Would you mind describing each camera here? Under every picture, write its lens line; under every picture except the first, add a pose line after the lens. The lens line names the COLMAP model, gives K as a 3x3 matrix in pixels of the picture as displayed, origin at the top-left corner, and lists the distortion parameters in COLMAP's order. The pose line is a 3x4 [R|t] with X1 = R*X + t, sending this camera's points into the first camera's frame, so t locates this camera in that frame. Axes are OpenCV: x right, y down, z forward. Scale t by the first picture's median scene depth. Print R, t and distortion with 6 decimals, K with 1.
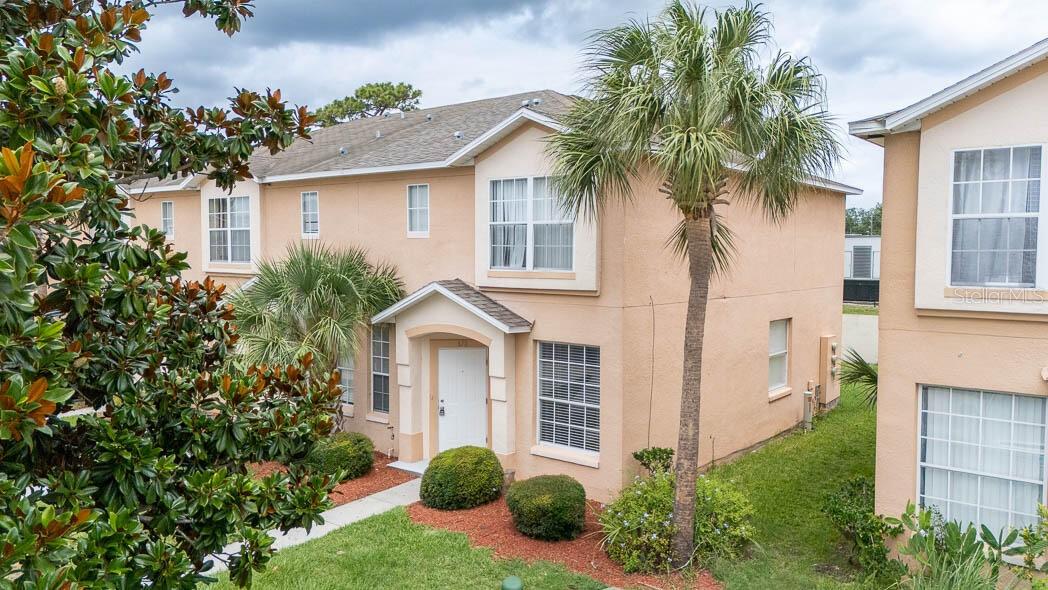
lens RADIAL K [[774.7, 0, 524.0], [0, 774.7, 295.0], [0, 0, 1]] dist [0.026780, -0.006019]
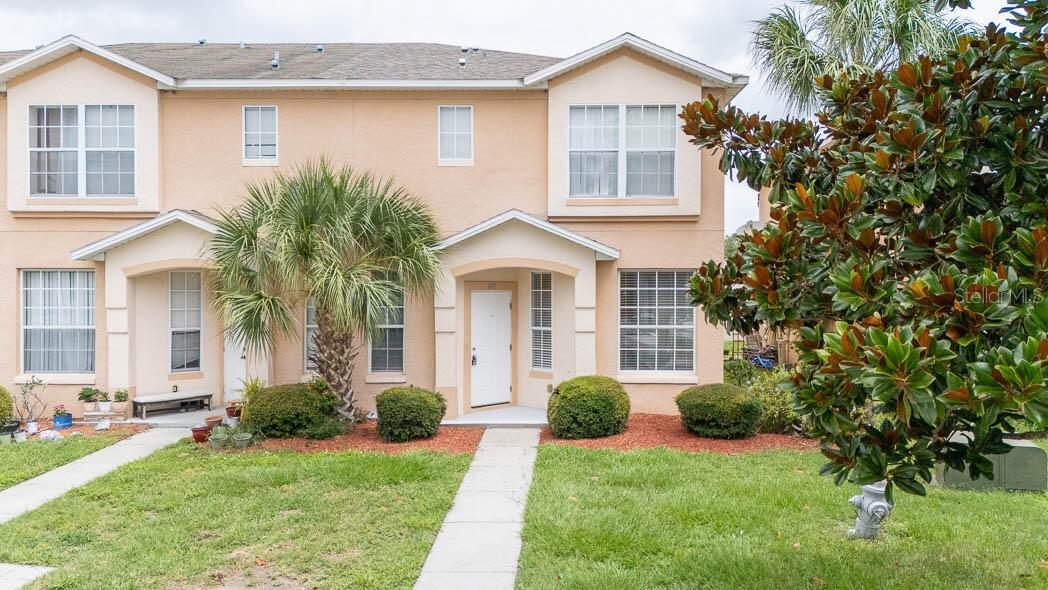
lens RADIAL K [[774.7, 0, 524.0], [0, 774.7, 295.0], [0, 0, 1]] dist [0.026780, -0.006019]
pose [[0.793207, -0.012835, 0.608817, -0.689931], [0.037327, 0.998923, -0.027573, 0.114431], [-0.607807, 0.044596, 0.792831, 0.277386]]
